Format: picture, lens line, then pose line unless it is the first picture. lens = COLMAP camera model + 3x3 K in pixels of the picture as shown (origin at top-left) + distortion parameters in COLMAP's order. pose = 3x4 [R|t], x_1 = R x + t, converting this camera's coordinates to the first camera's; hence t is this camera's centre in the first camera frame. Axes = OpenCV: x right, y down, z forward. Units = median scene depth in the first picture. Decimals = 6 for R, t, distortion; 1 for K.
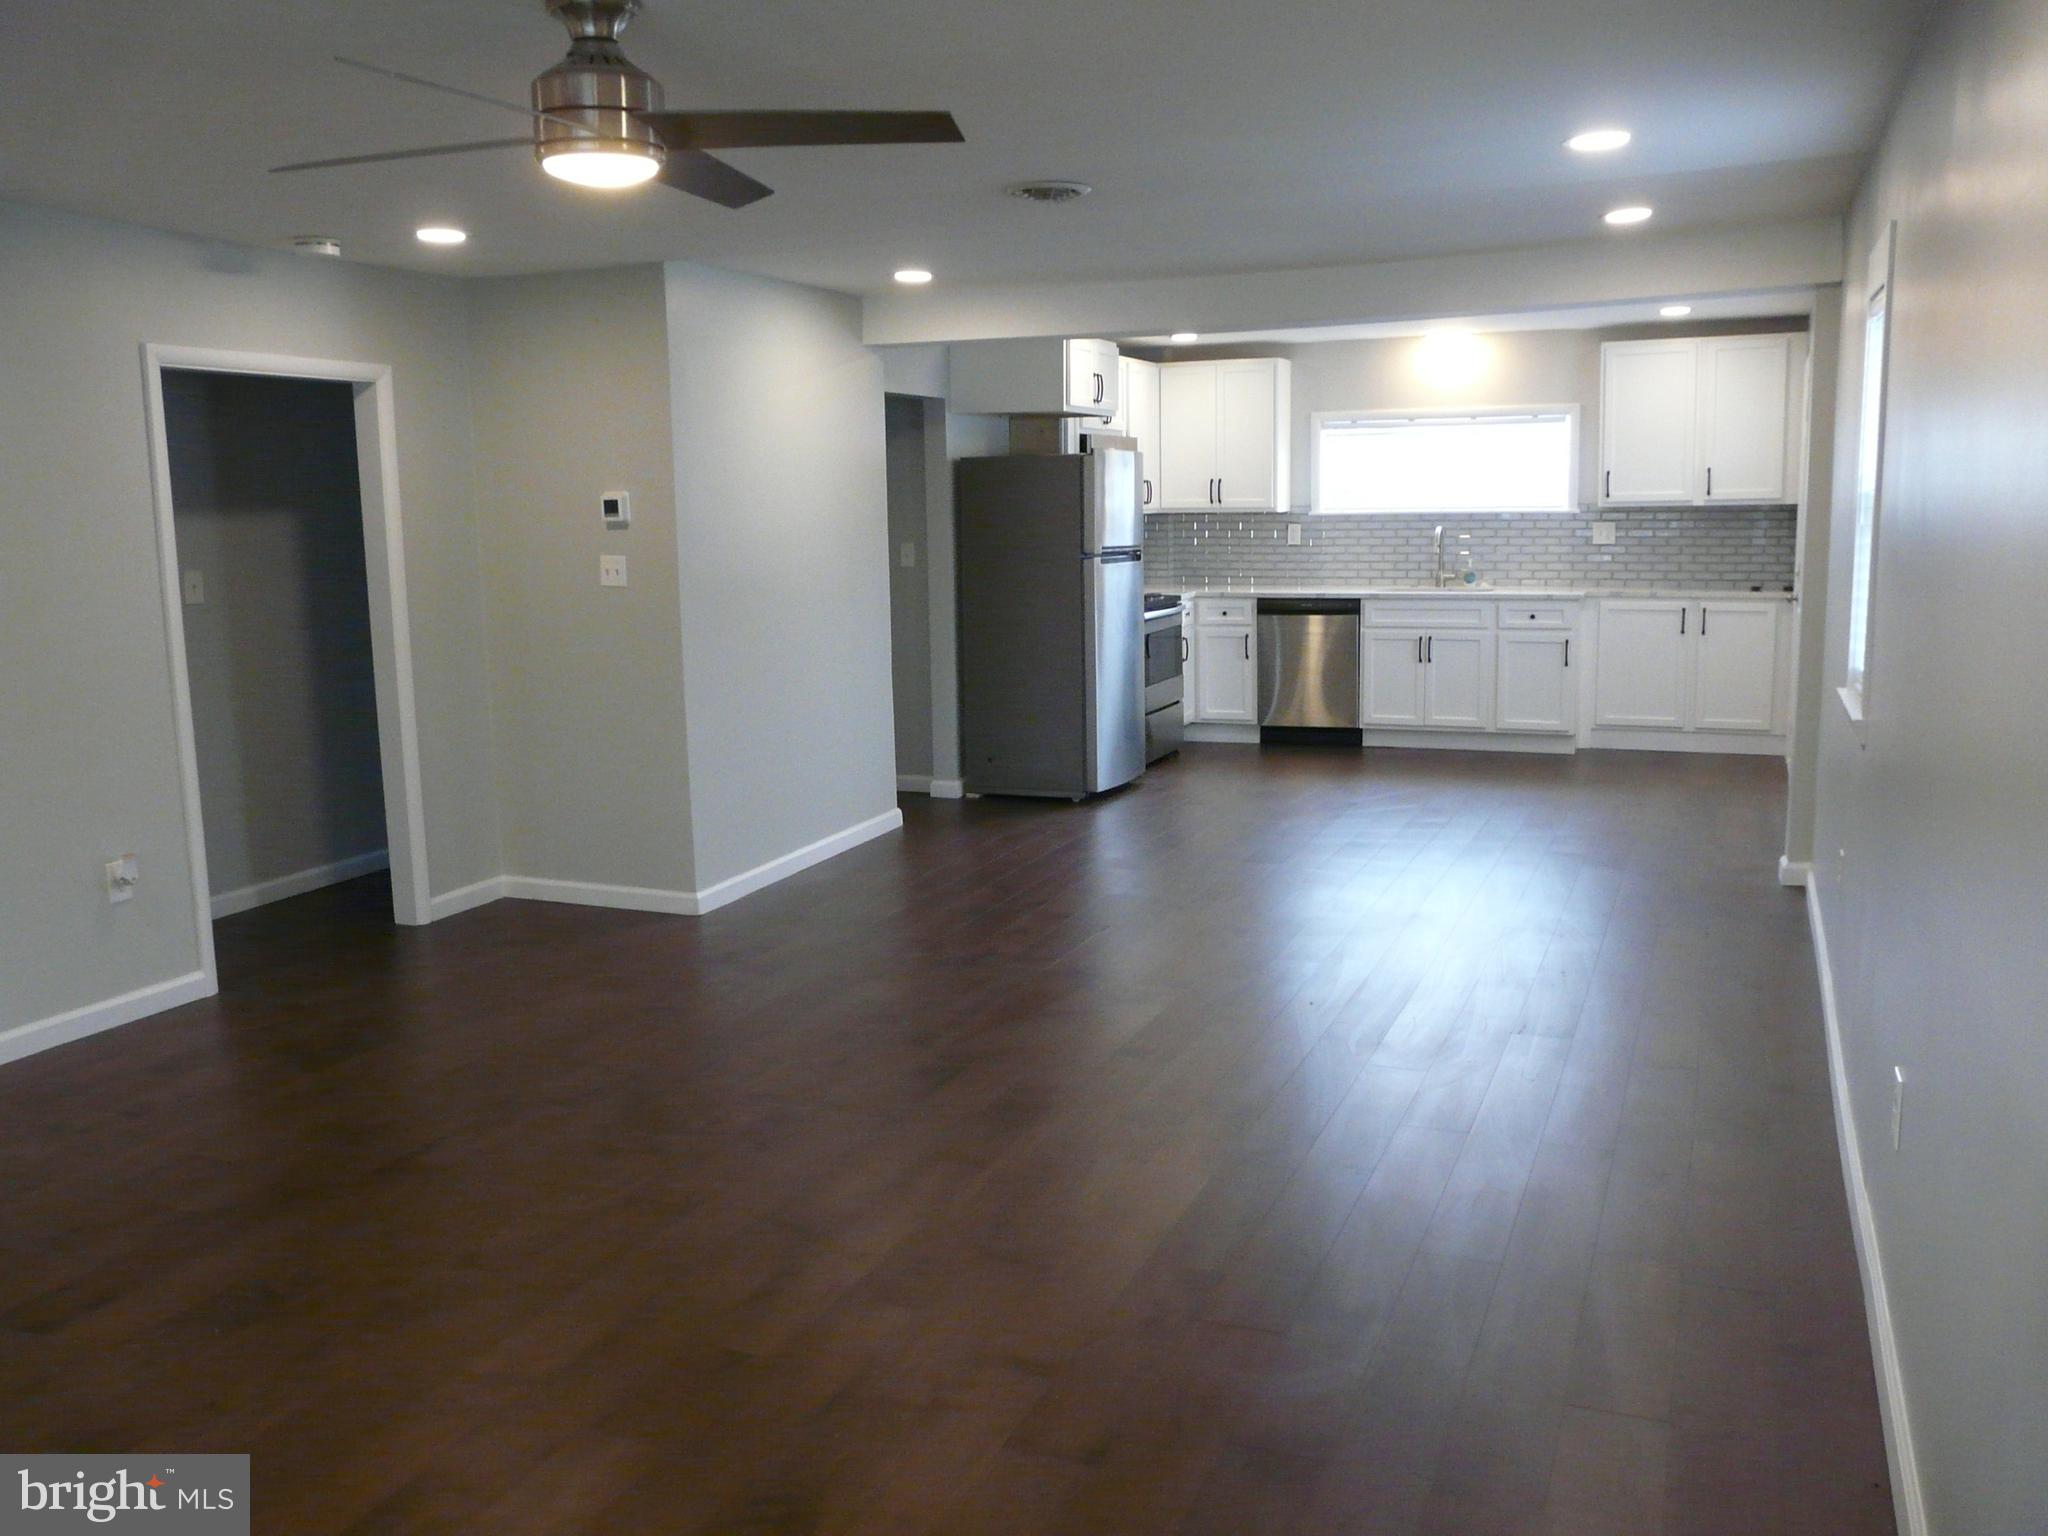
lens RADIAL K [[1697.3, 0, 1014.6], [0, 1697.3, 760.5], [0, 0, 1]] dist [-0.089599, 0.120481]
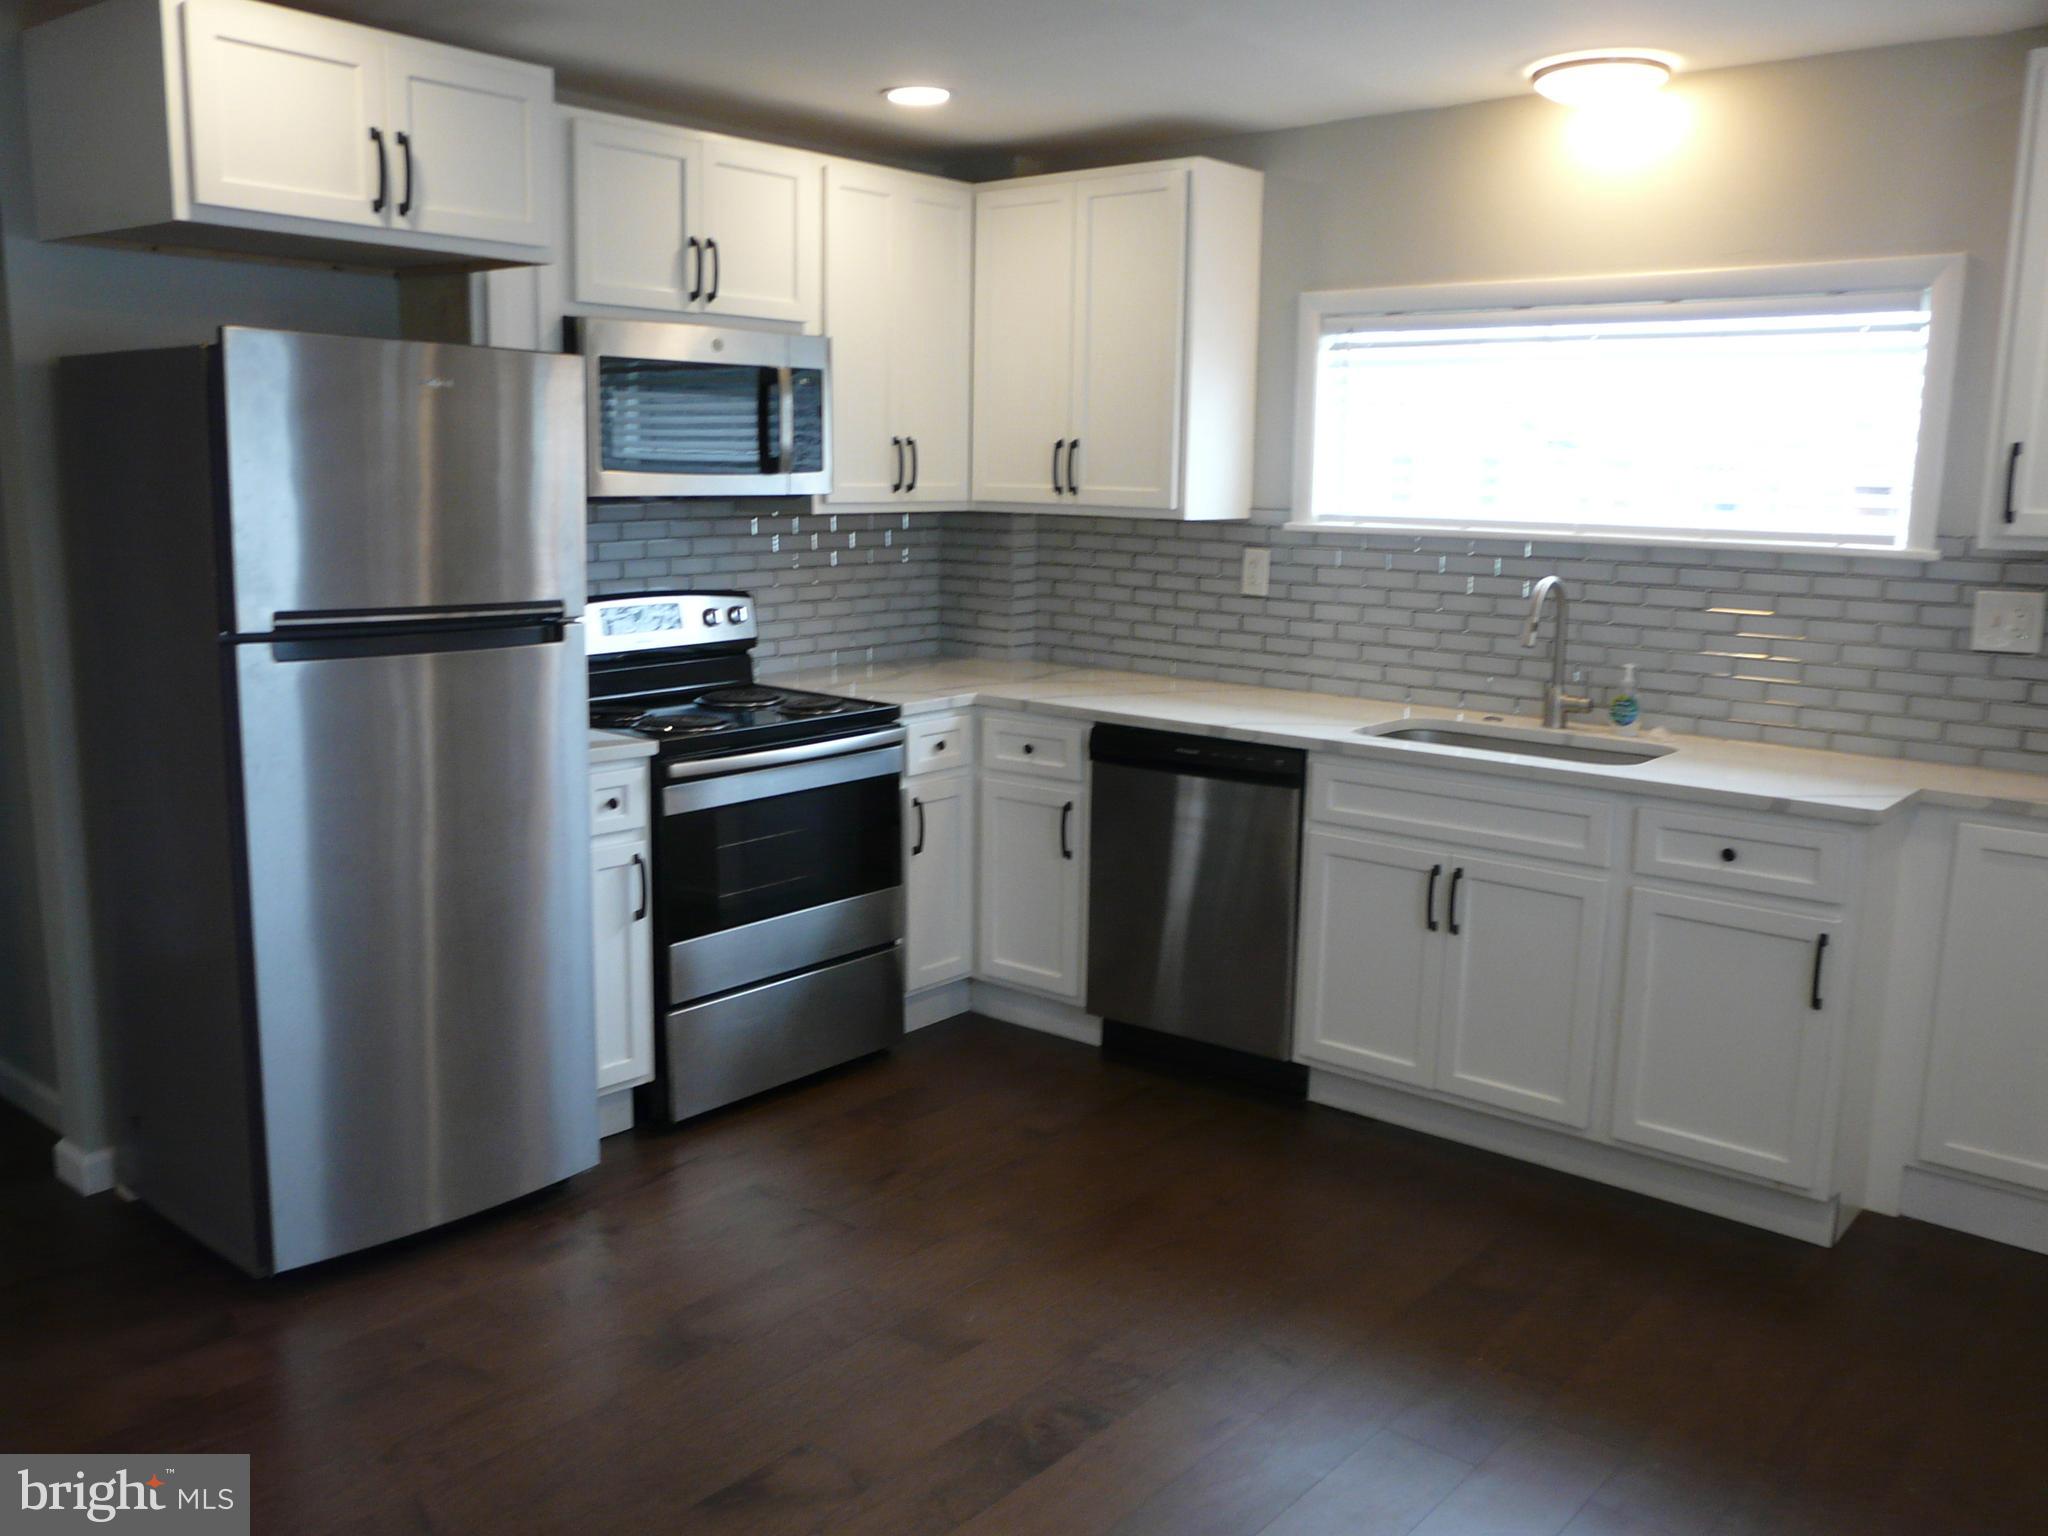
lens RADIAL K [[1697.3, 0, 1013.9], [0, 1697.3, 756.4], [0, 0, 1]] dist [-0.089599, 0.120481]
pose [[0.952215, 0.084468, -0.293515, 0.257169], [-0.079849, 0.996422, 0.027708, -0.099904], [0.294805, -0.002947, 0.955553, 0.601236]]
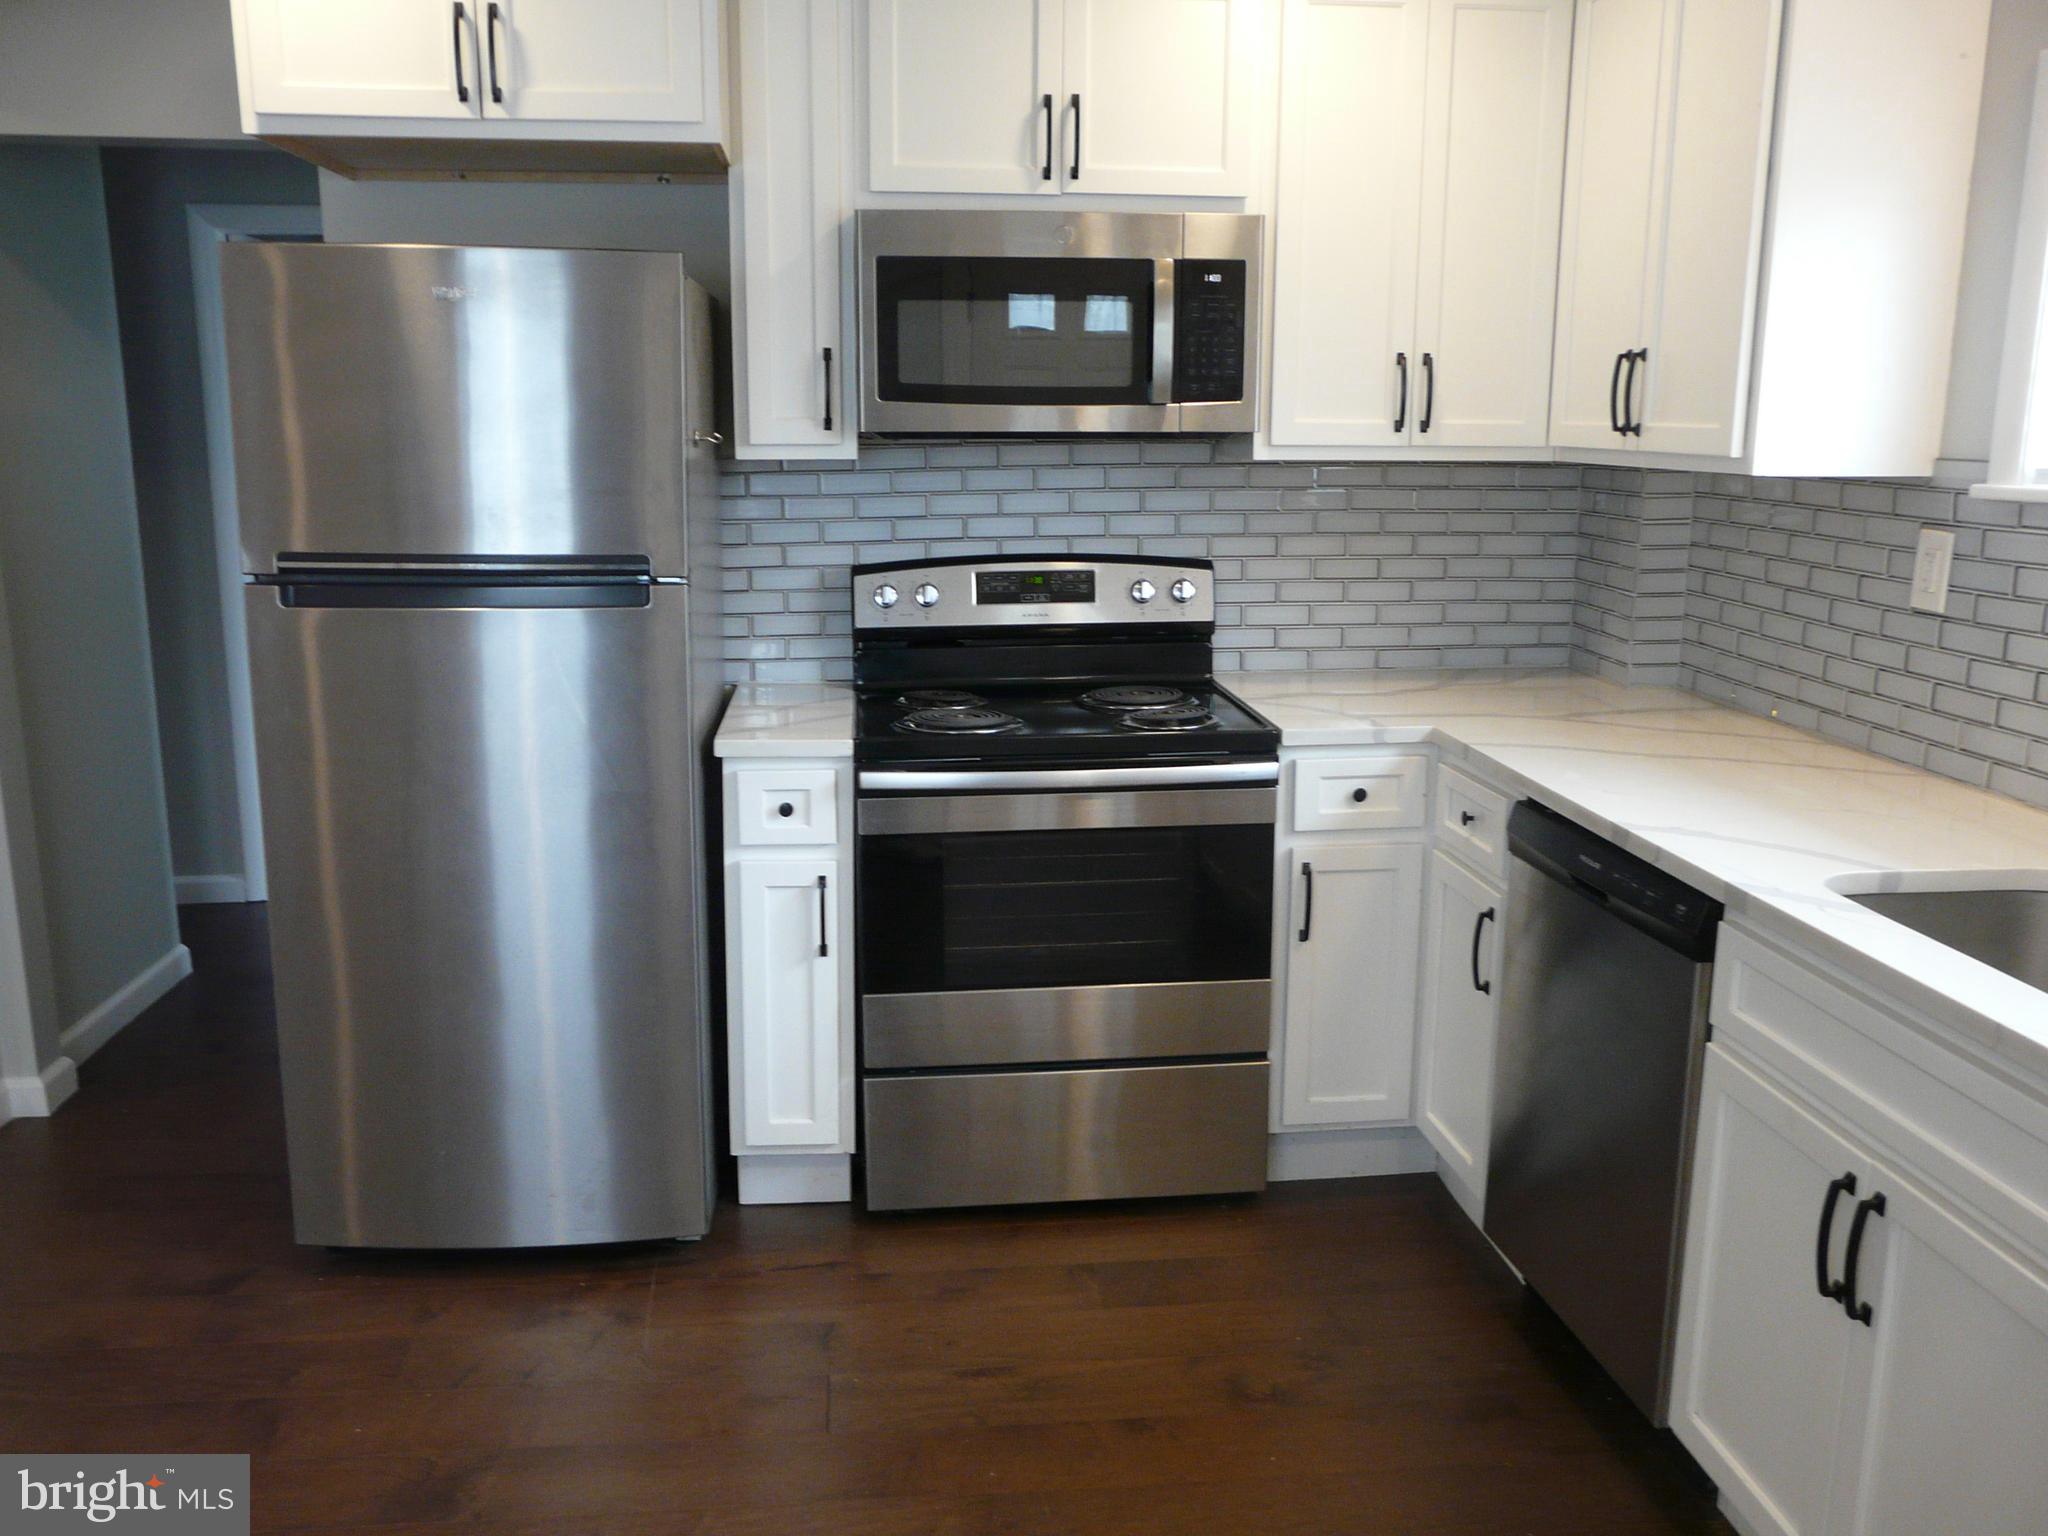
lens RADIAL K [[1697.3, 0, 1032.2], [0, 1697.3, 772.6], [0, 0, 1]] dist [-0.089599, 0.120481]
pose [[0.482743, 0.200896, -0.852408, 0.344176], [-0.148121, 0.978040, 0.146619, -0.129987], [0.863145, 0.055480, 0.501899, 0.817306]]
